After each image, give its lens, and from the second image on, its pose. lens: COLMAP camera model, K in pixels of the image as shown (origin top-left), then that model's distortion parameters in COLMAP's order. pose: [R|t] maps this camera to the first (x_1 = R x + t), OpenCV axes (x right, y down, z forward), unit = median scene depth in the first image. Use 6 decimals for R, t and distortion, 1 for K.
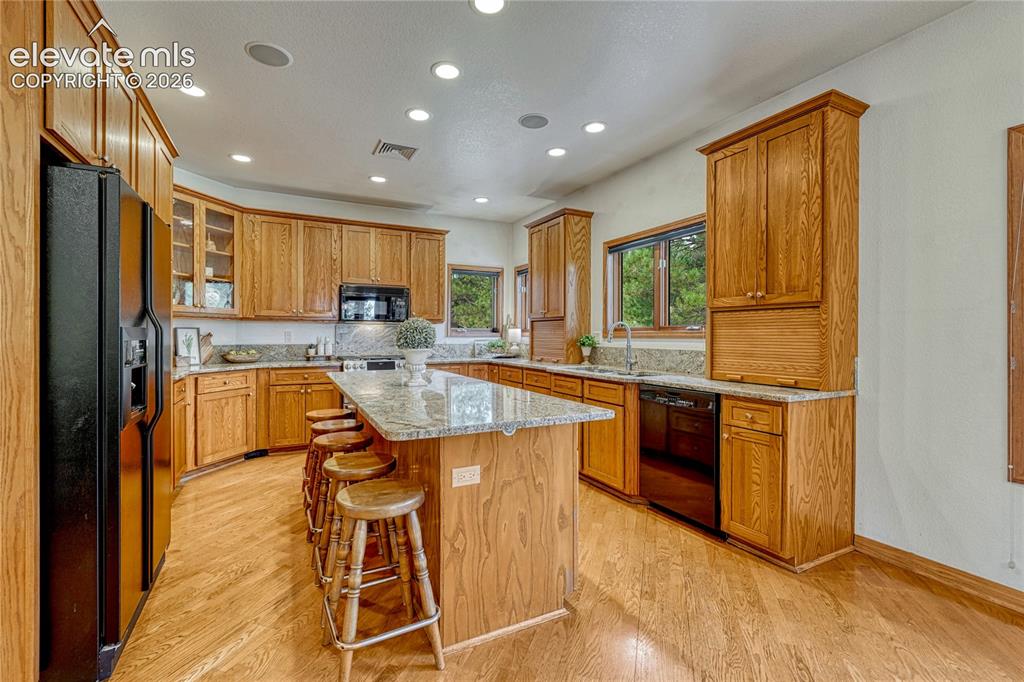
lens RADIAL K [[445.9, 0, 508.5], [0, 445.9, 335.9], [0, 0, 1]] dist [-0.005056, -0.000338]
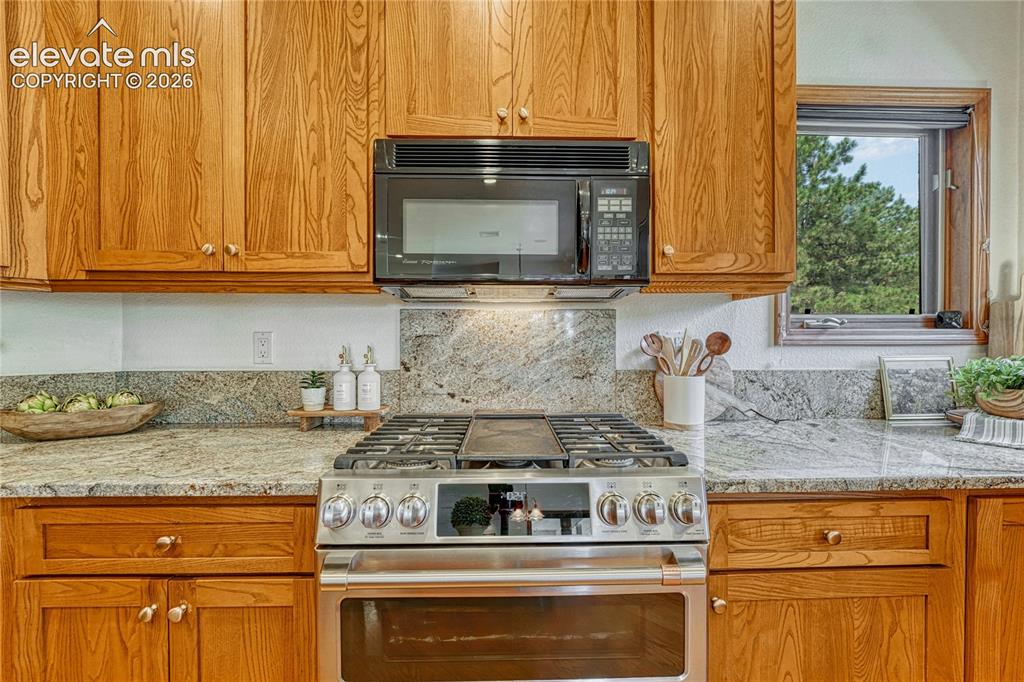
lens RADIAL K [[435.7, 0, 510.4], [0, 435.7, 336.9], [0, 0, 1]] dist [-0.010859, 0.000023]
pose [[0.904717, -0.006514, -0.425964, -0.226225], [0.005529, 0.999978, -0.003549, -0.003721], [0.425978, 0.000856, 0.904733, 0.895937]]
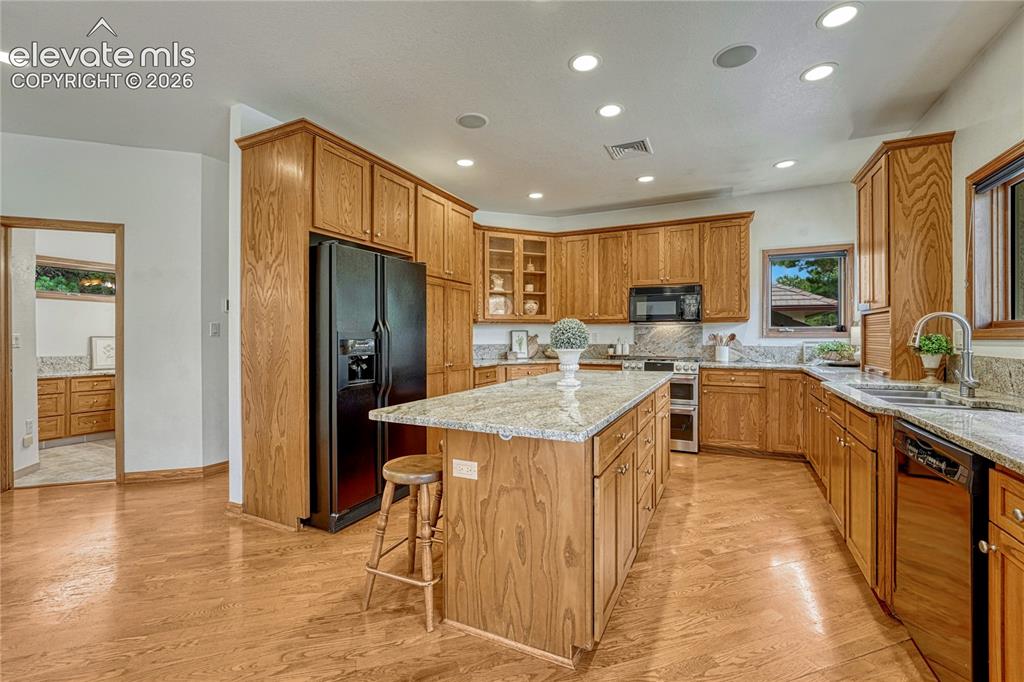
lens RADIAL K [[435.7, 0, 510.2], [0, 435.7, 335.3], [0, 0, 1]] dist [-0.010859, 0.000023]
pose [[0.604414, -0.003909, -0.796661, 0.296712], [0.001234, 0.999991, -0.003971, 0.000605], [0.796669, 0.001417, 0.604414, 0.173134]]
